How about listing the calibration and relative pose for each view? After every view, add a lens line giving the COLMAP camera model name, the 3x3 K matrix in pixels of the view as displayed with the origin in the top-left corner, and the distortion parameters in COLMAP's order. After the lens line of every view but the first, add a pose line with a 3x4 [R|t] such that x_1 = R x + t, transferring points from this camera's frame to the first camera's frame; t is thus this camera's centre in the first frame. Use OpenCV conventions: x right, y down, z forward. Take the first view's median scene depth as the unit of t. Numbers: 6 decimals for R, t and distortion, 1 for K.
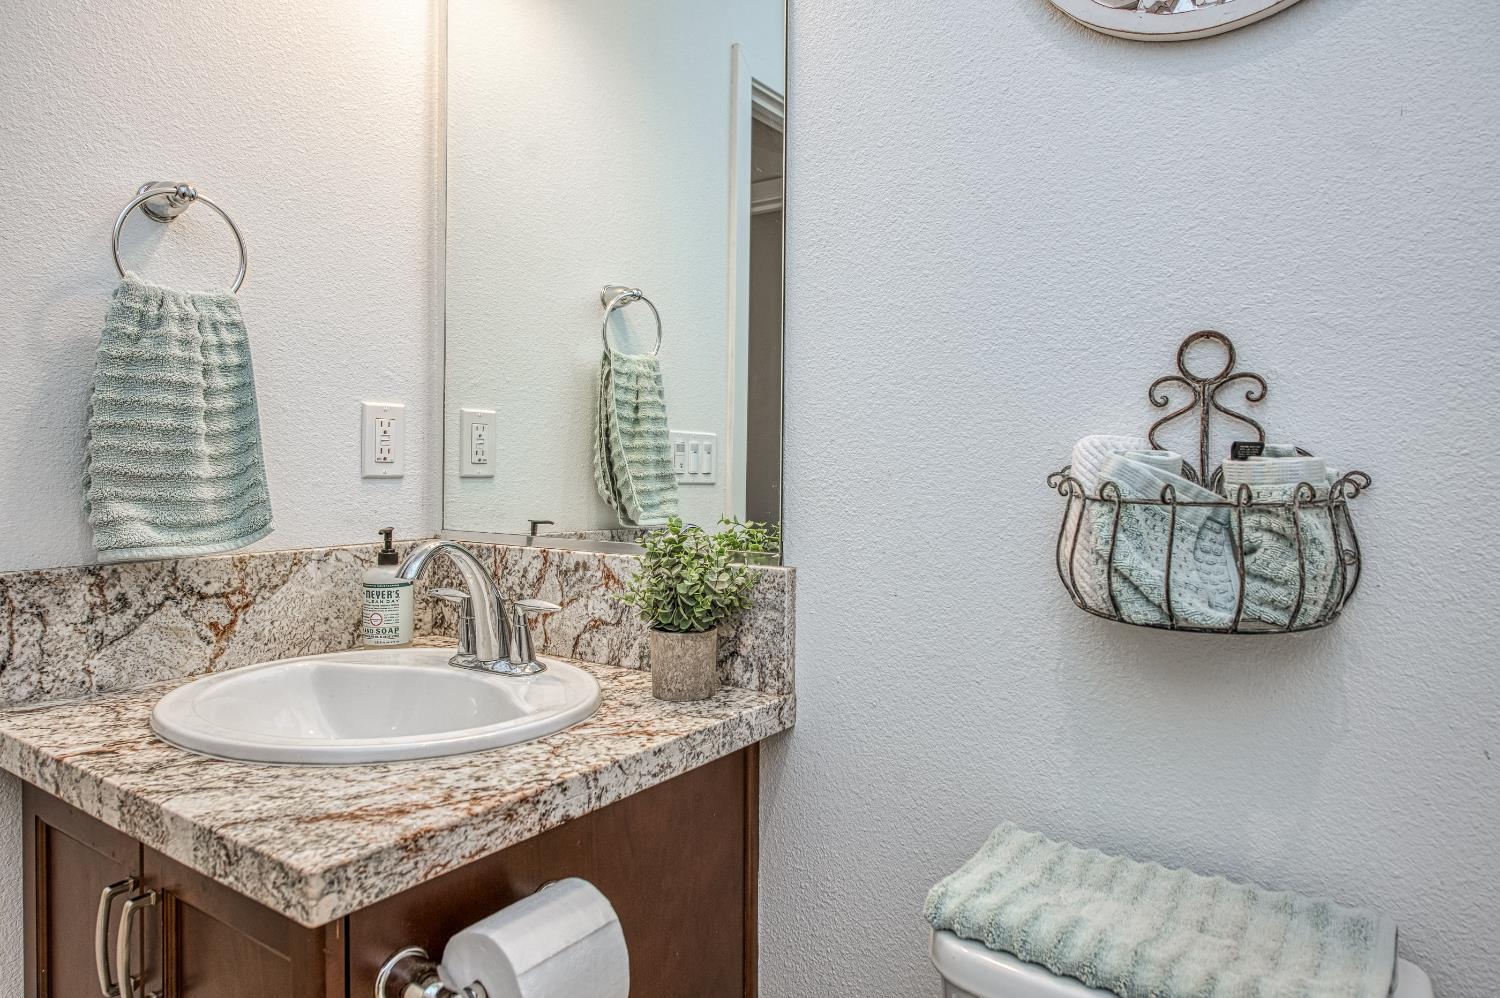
lens RADIAL K [[923.1, 0, 751.1], [0, 923.1, 493.6], [0, 0, 1]] dist [-0.002710, -0.001647]
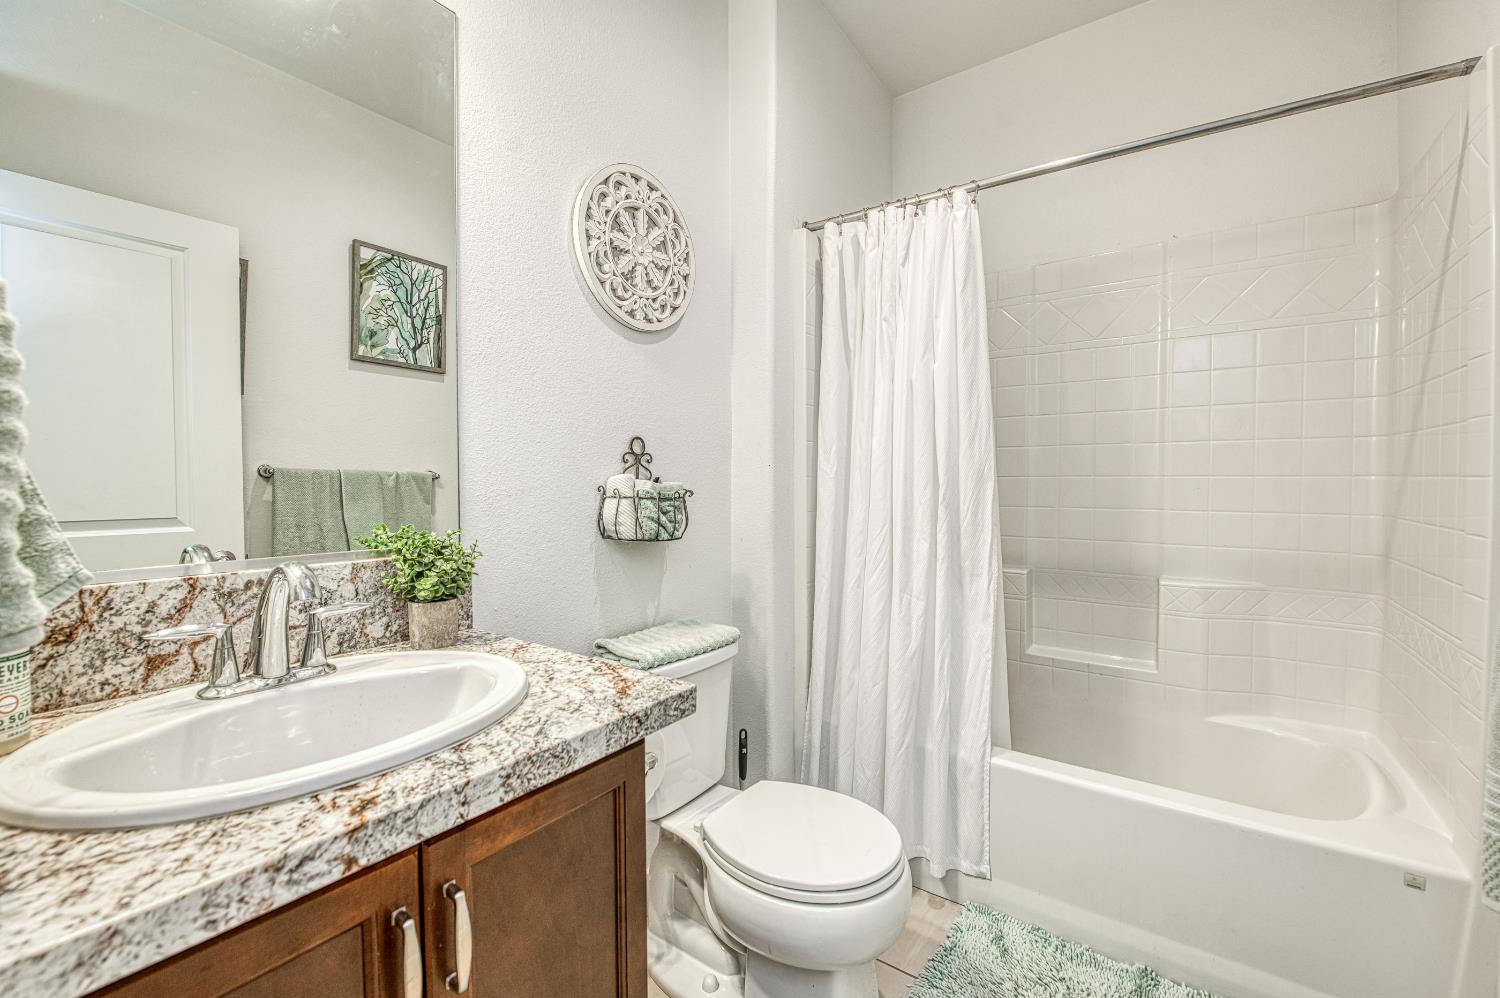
lens RADIAL K [[611.2, 0, 752.3], [0, 611.2, 498.8], [0, 0, 1]] dist [-0.000391, -0.000246]
pose [[0.027148, -0.028145, 0.999235, -0.918934], [0.039709, 0.998845, 0.027055, -0.017005], [-0.998842, 0.038944, 0.028235, 0.416378]]
